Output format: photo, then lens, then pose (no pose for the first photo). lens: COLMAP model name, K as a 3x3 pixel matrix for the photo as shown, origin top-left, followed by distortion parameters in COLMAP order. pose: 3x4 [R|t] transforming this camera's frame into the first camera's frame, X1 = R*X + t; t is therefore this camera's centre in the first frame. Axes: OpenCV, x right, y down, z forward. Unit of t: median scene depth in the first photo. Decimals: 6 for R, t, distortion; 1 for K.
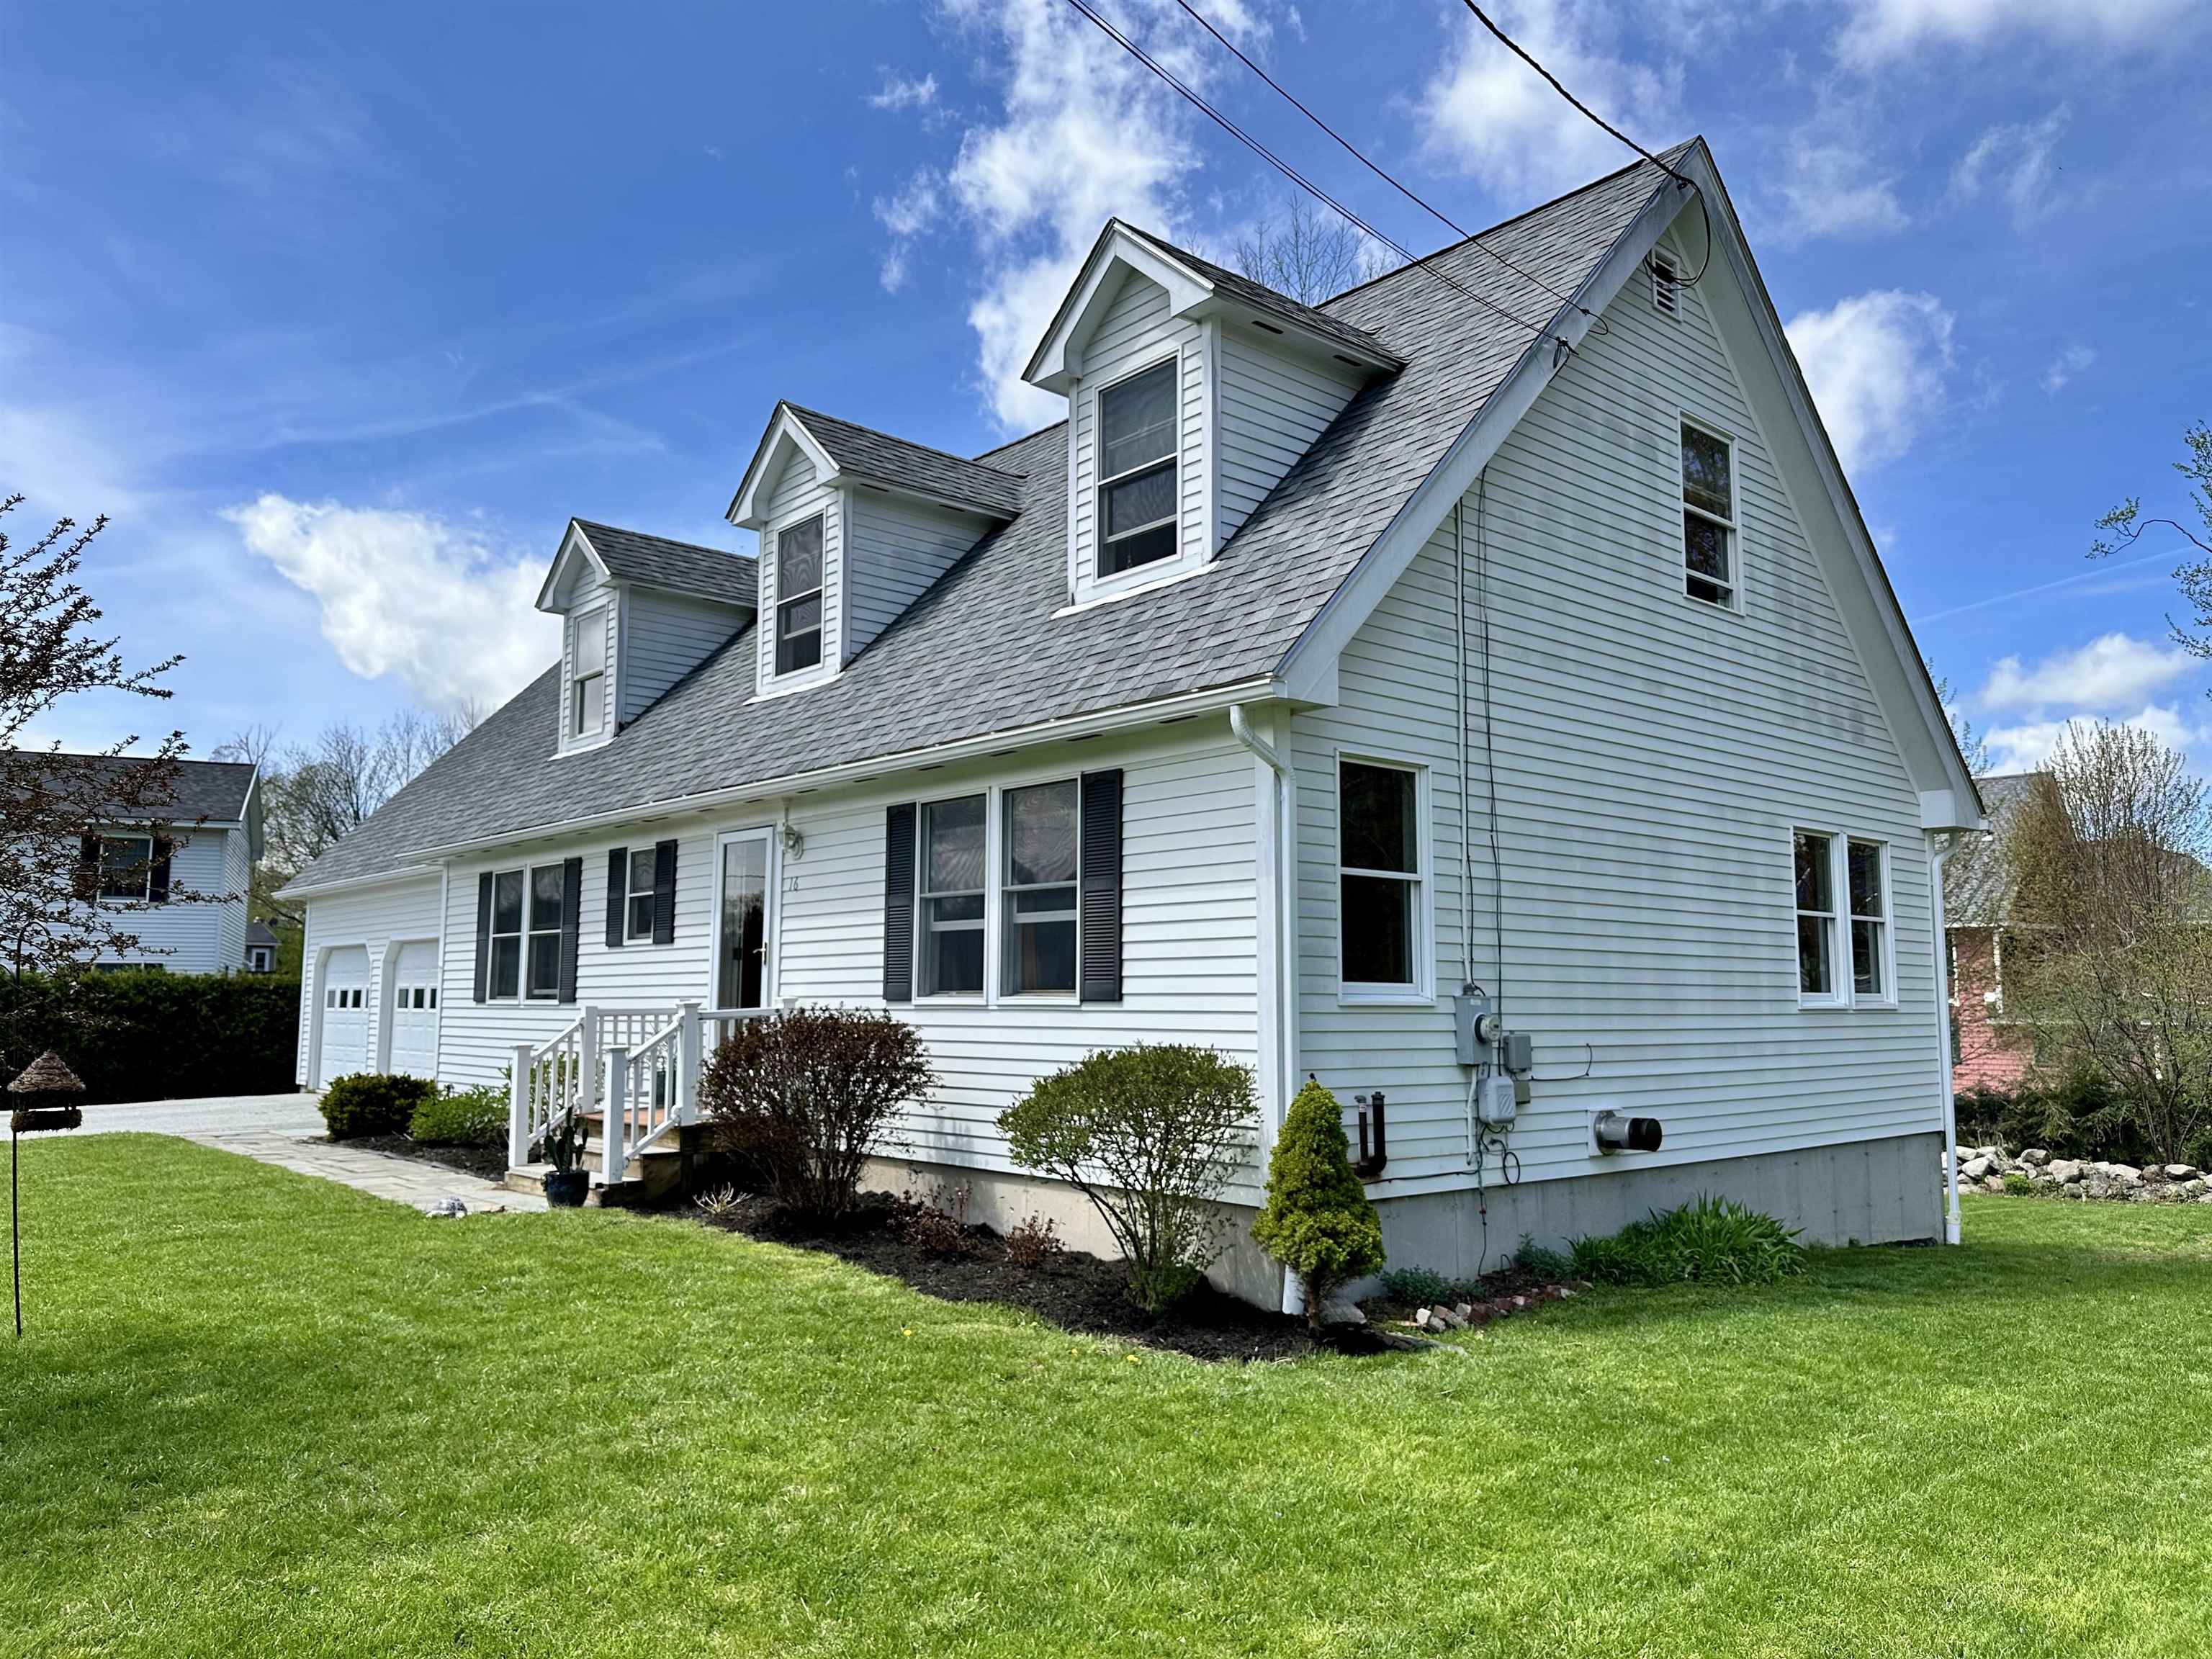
lens RADIAL K [[1554.9, 0, 1106.0], [0, 1554.9, 829.5], [0, 0, 1]] dist [0.085494, -0.126258]
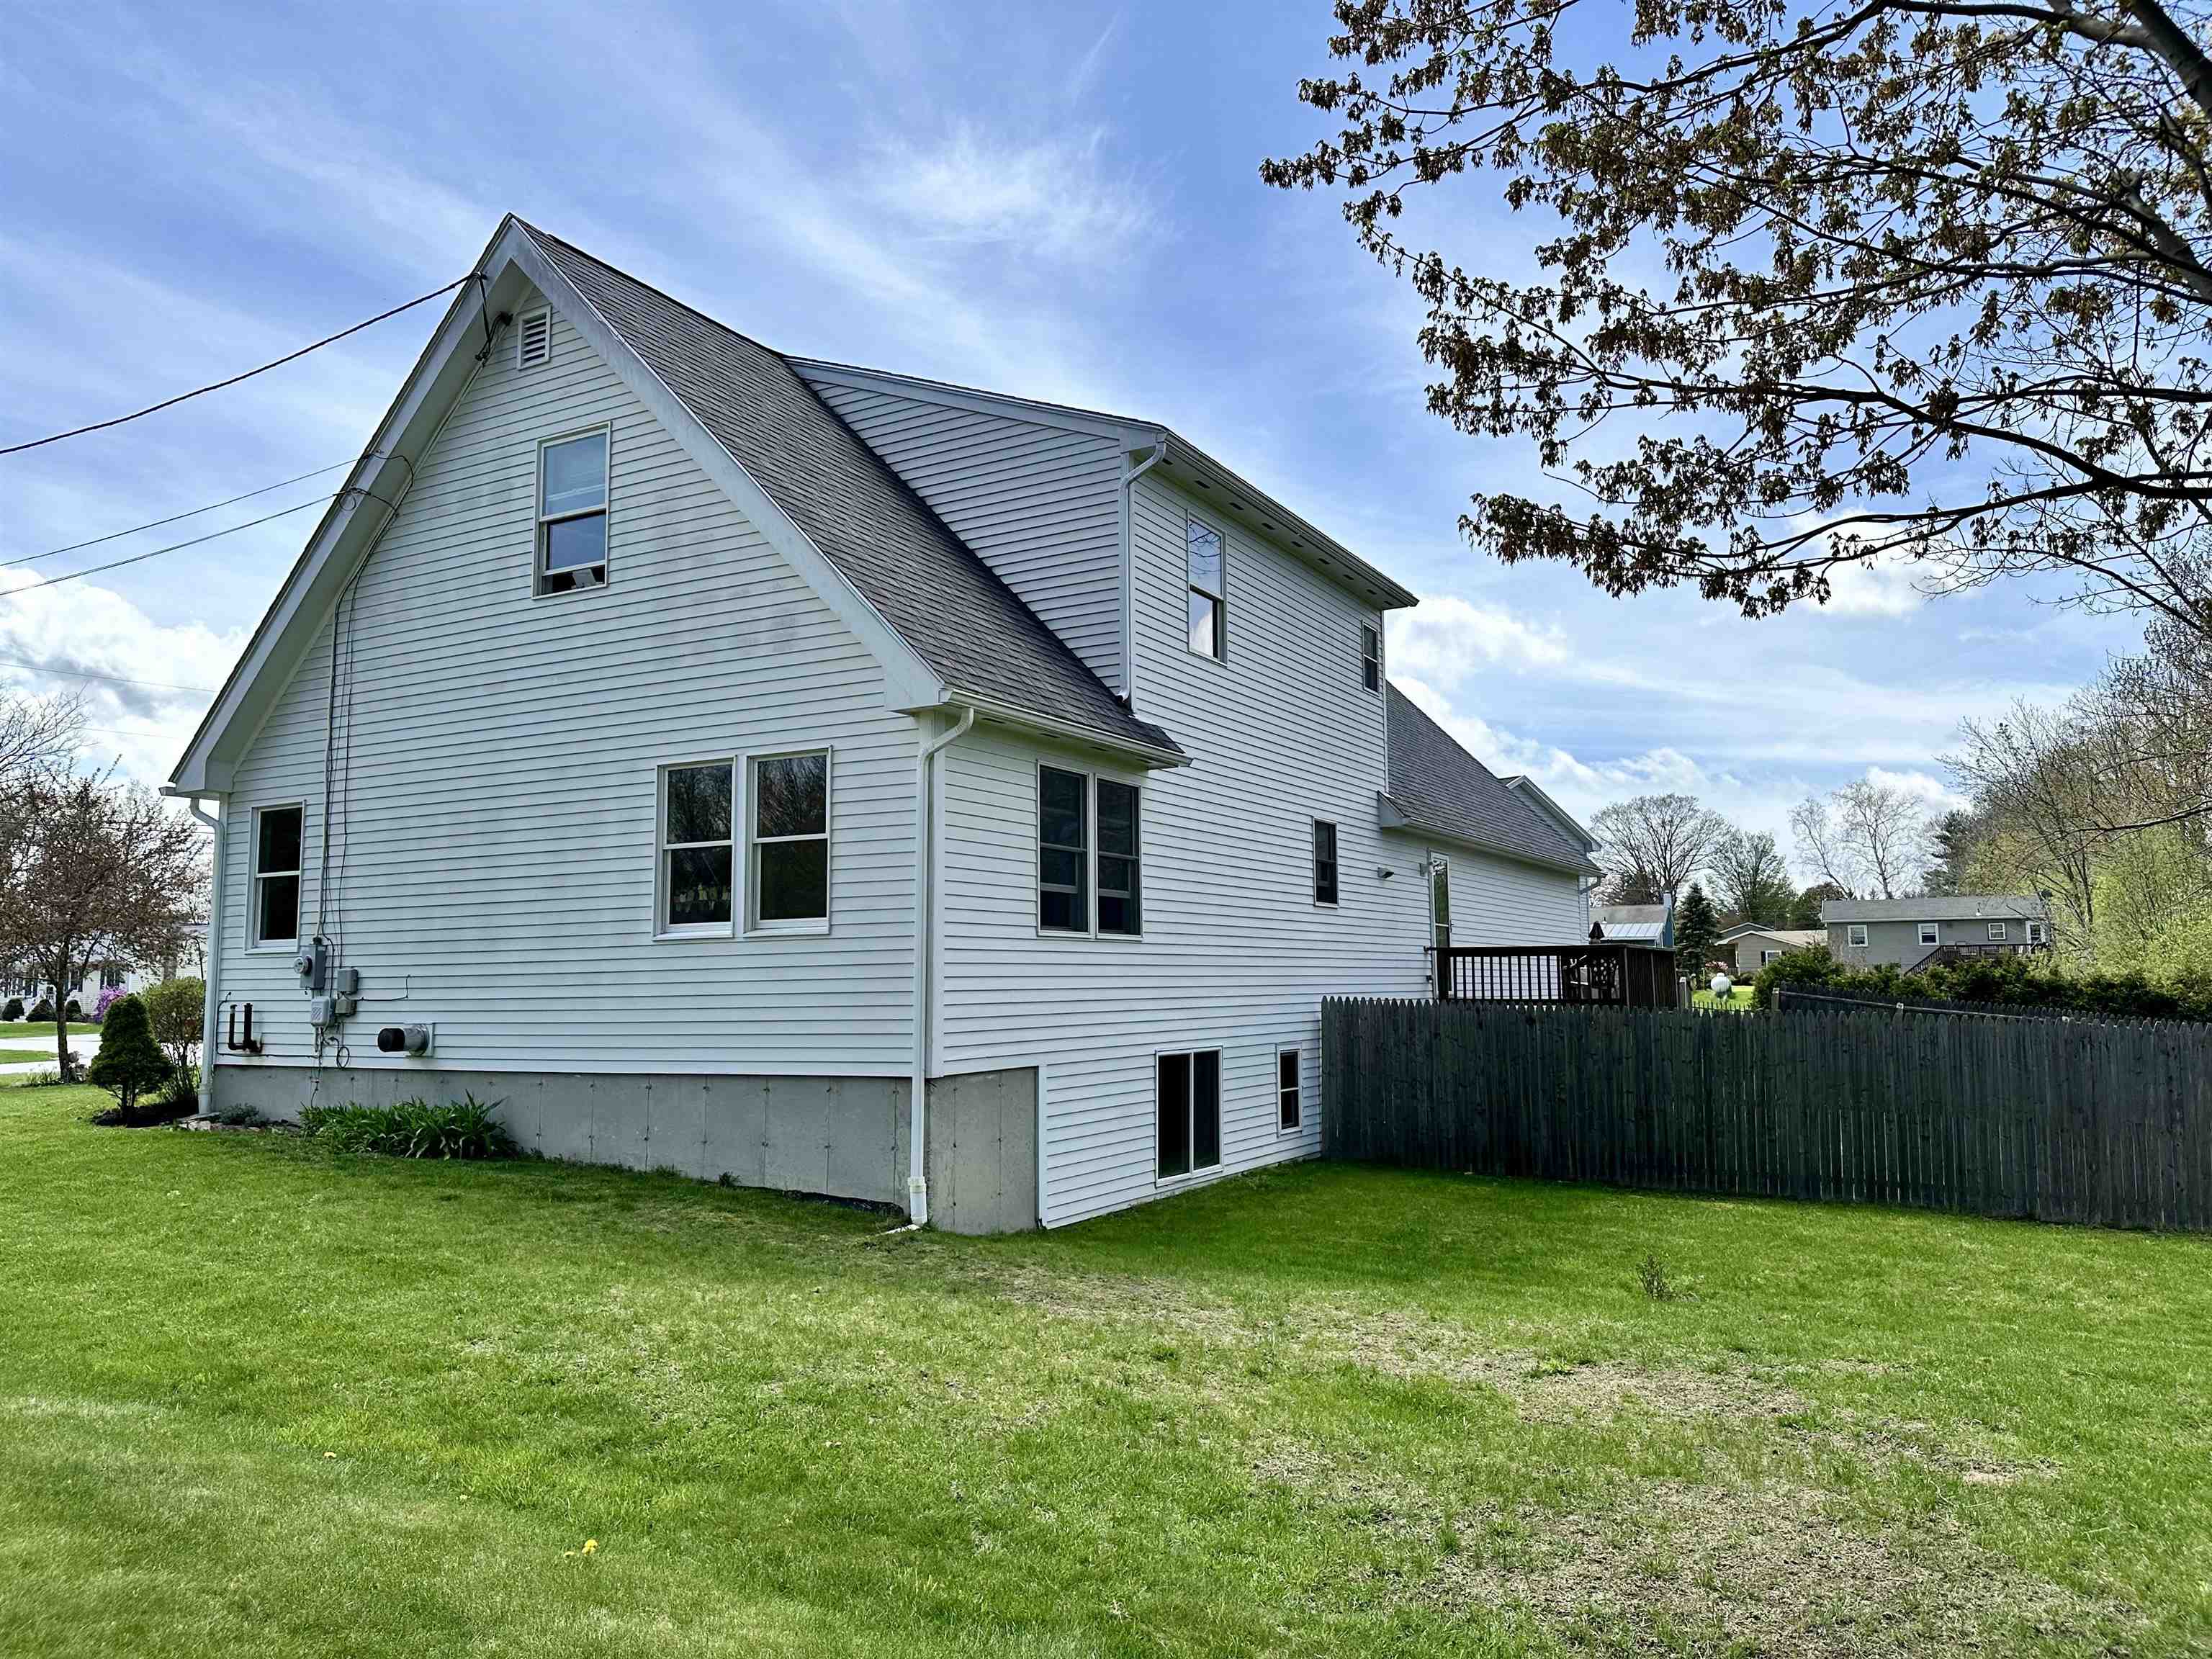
lens RADIAL K [[1554.9, 0, 1106.0], [0, 1554.9, 829.5], [0, 0, 1]] dist [0.085494, -0.126258]
pose [[0.306234, -0.100926, -0.946591, 1.777510], [0.114570, 0.991044, -0.068601, 0.171817], [0.945037, -0.087443, 0.315054, 1.133797]]
